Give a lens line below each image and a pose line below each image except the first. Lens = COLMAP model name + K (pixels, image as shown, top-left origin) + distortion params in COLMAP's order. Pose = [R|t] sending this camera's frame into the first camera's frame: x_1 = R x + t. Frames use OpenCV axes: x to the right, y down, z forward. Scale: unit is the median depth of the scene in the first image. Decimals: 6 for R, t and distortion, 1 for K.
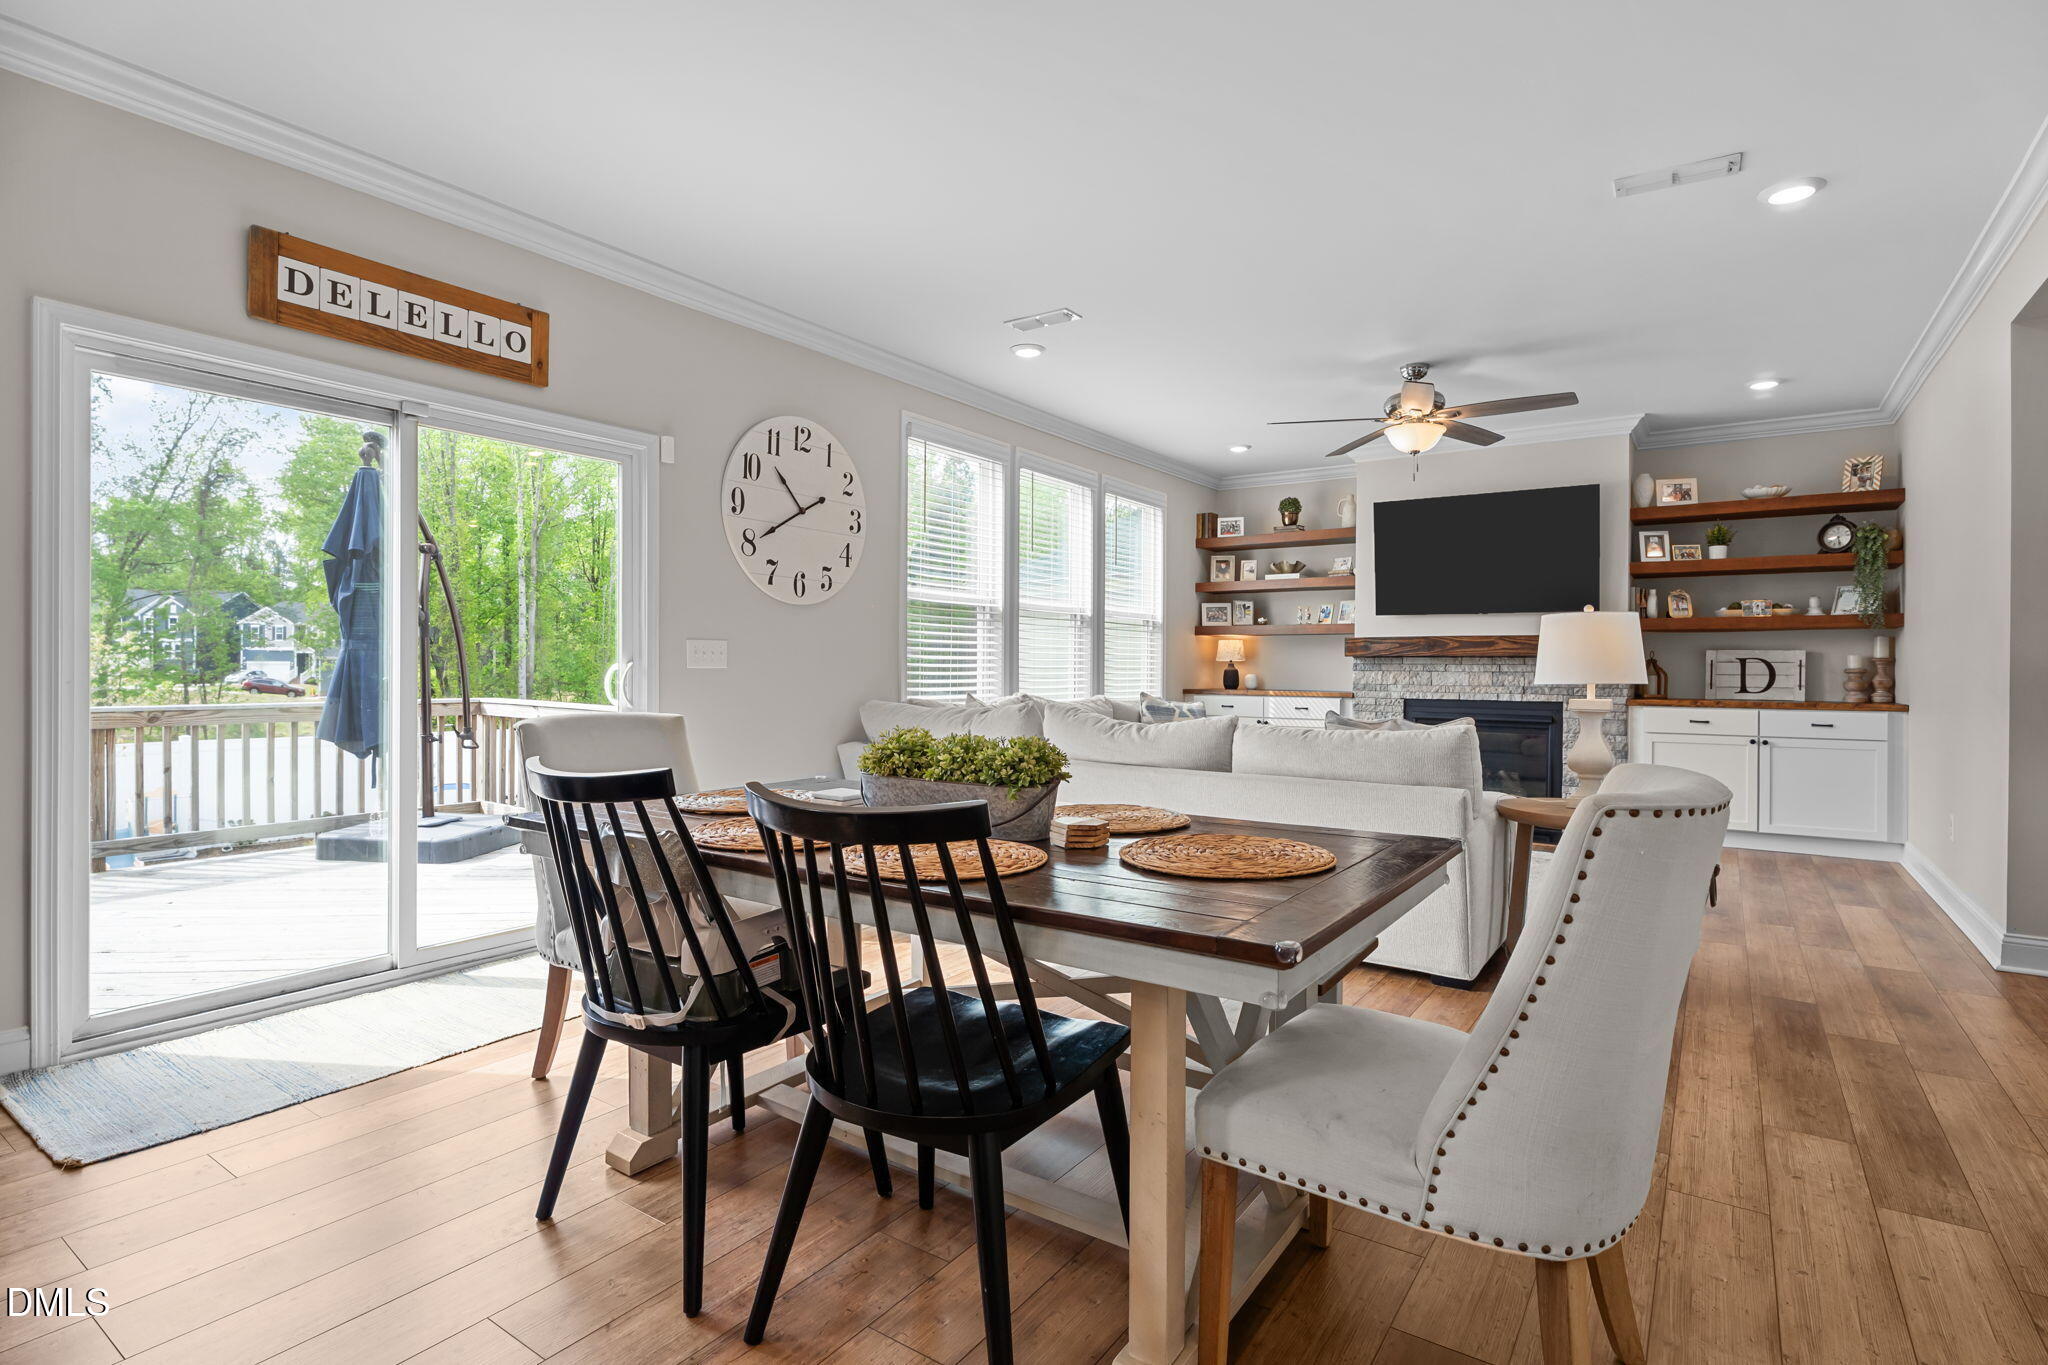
lens RADIAL K [[1011.7, 0, 1042.1], [0, 1011.7, 672.1], [0, 0, 1]] dist [0.014904, -0.001565]
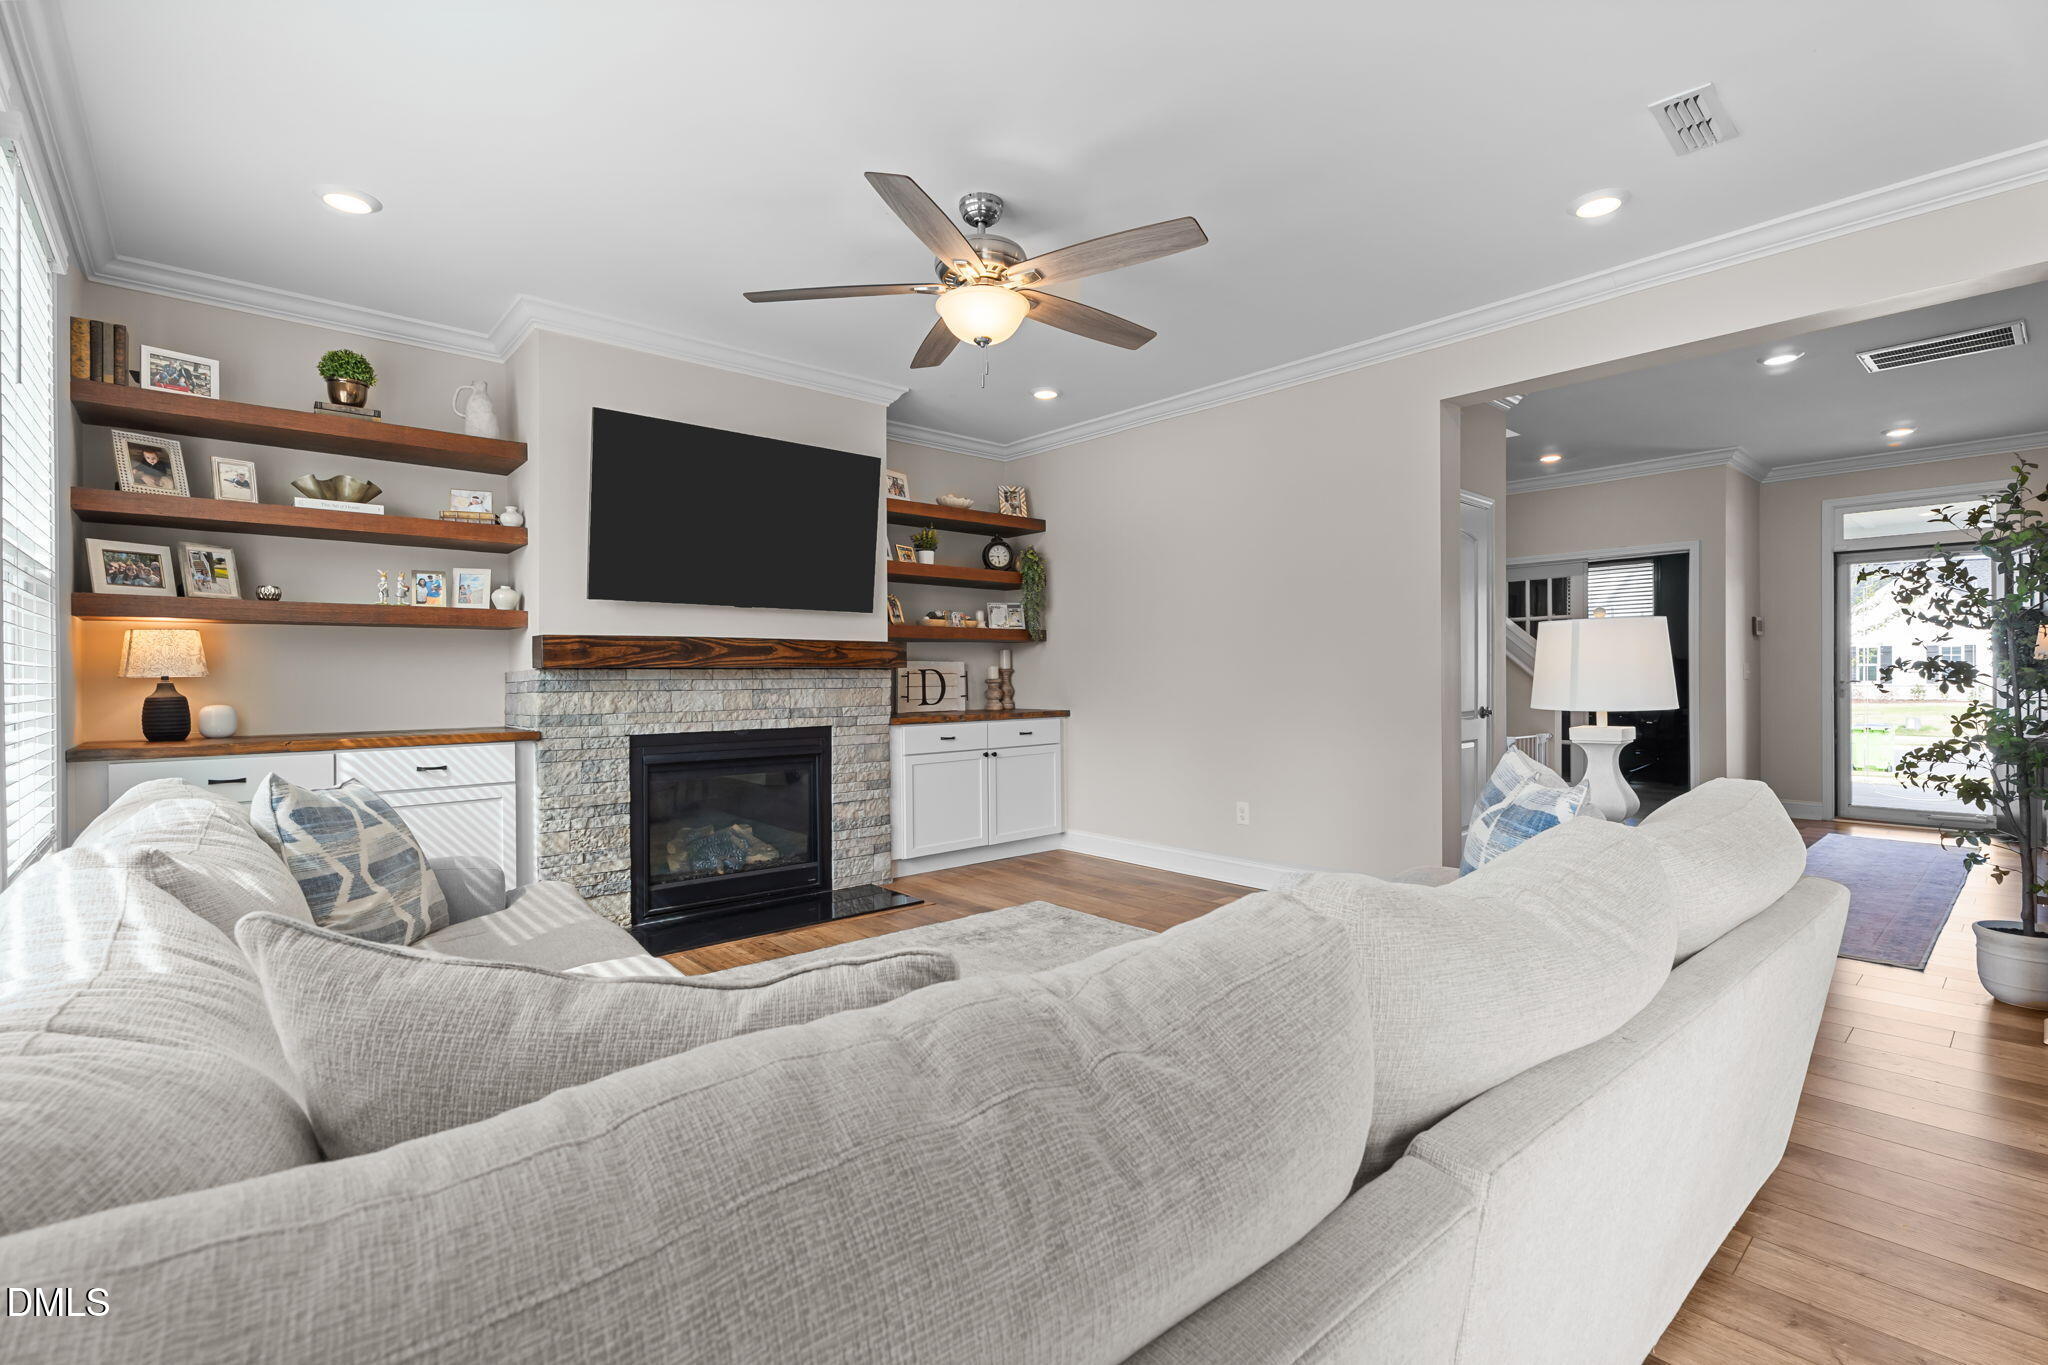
lens RADIAL K [[926.2, 0, 1023.5], [0, 926.2, 682.7], [0, 0, 1]] dist [-0.004241, -0.000324]
pose [[0.246564, -0.017315, 0.968972, -0.151447], [0.011790, 0.999820, 0.014866, -0.013528], [-0.969055, 0.007759, 0.246724, 0.711877]]
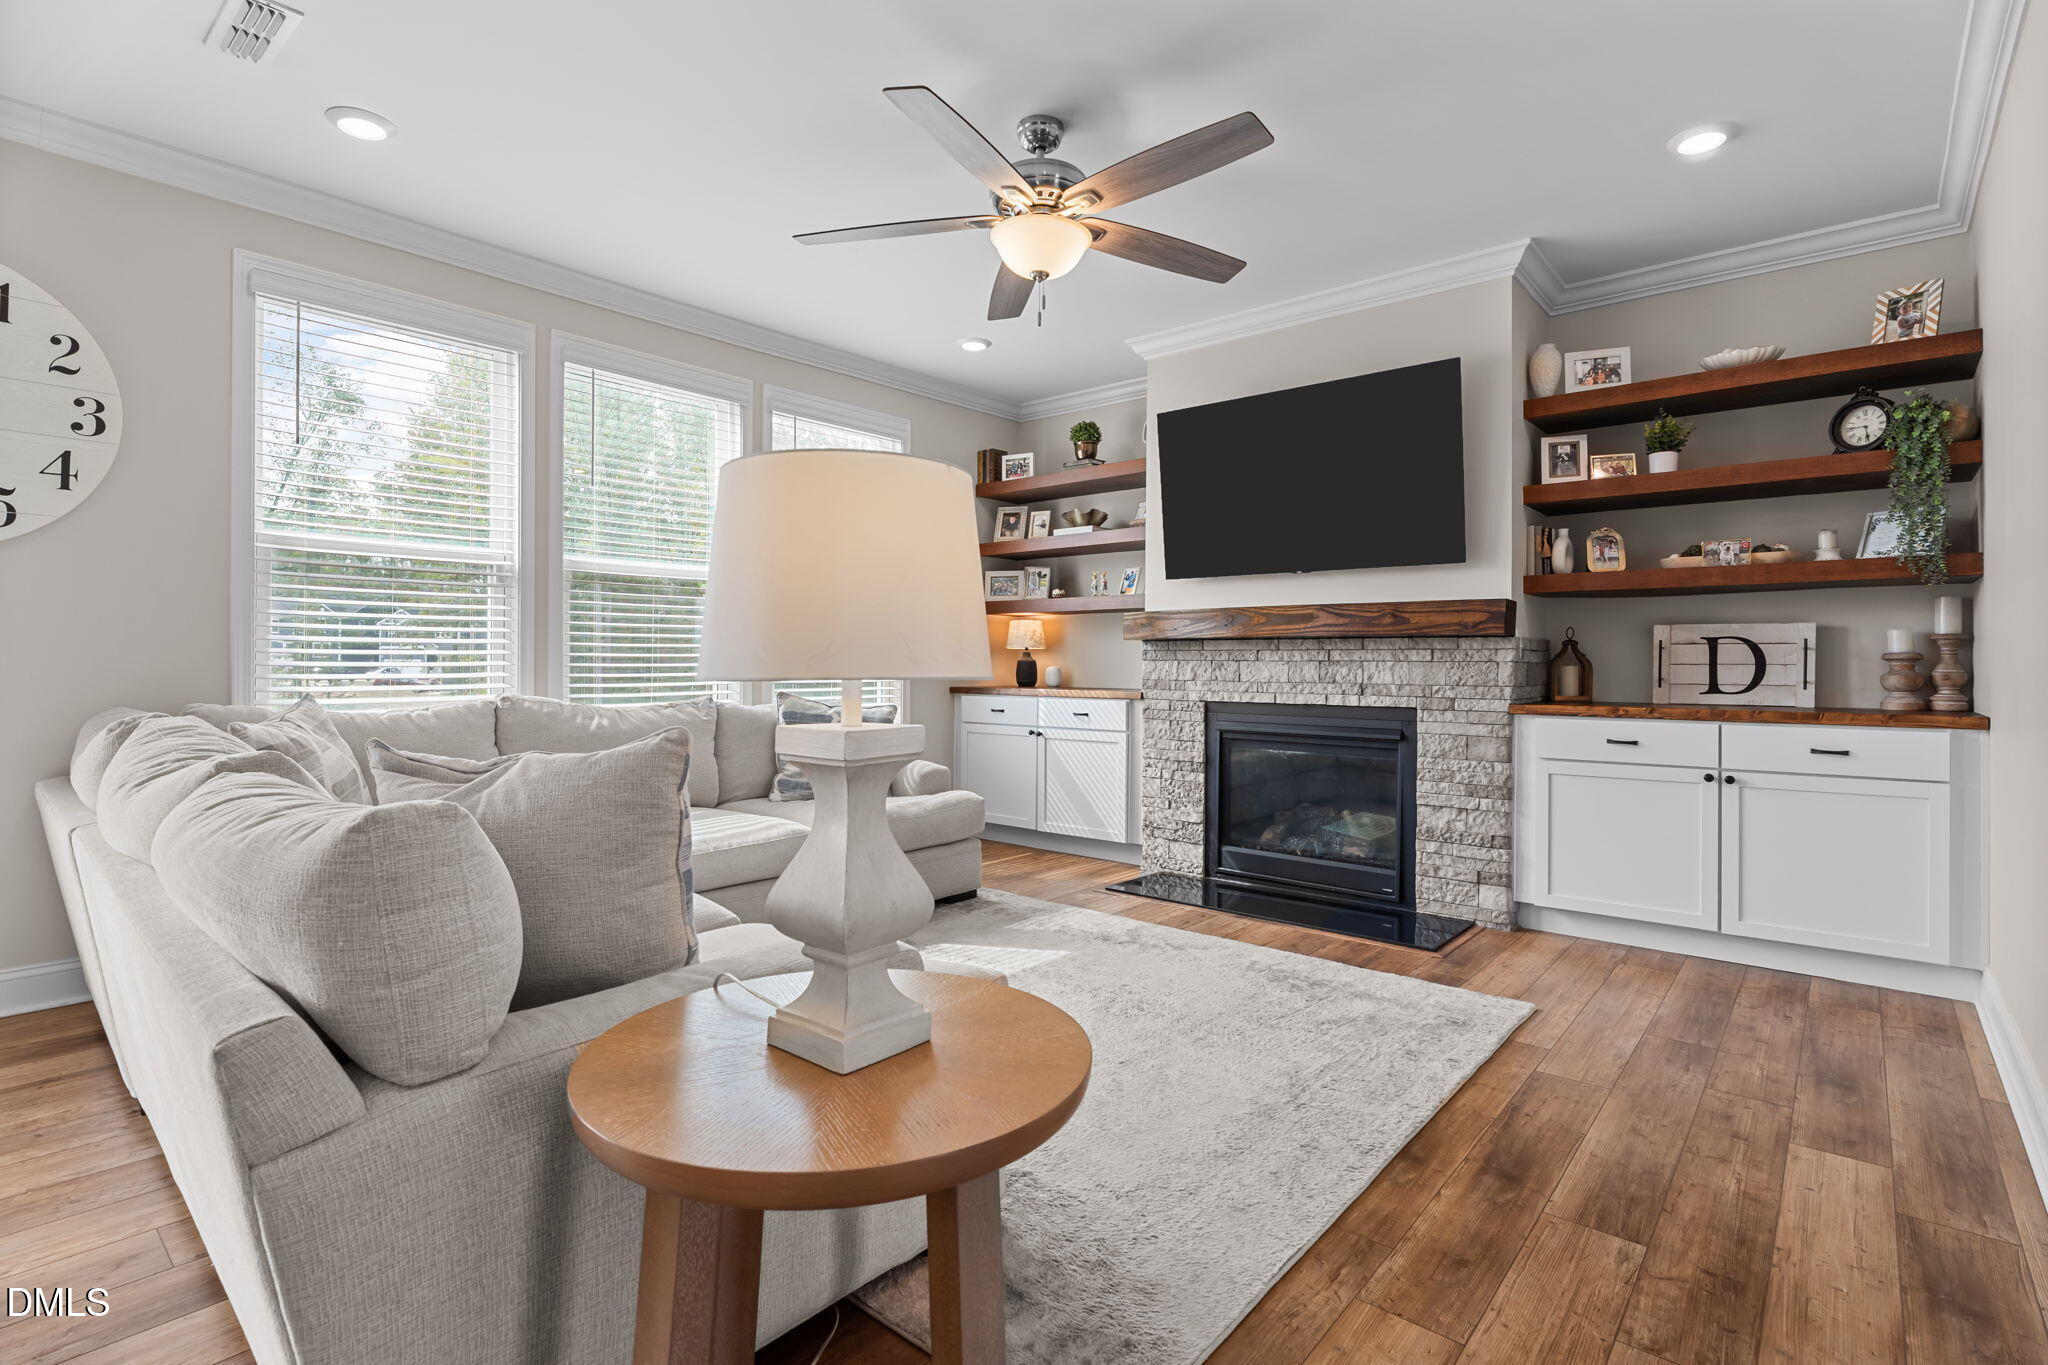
lens RADIAL K [[973.4, 0, 1028.1], [0, 973.4, 663.3], [0, 0, 1]] dist [-0.002656, -0.001813]
pose [[0.993977, -0.003274, -0.109538, 0.354202], [0.002938, 0.999990, -0.003234, 0.002844], [0.109547, 0.002893, 0.993977, 0.385772]]
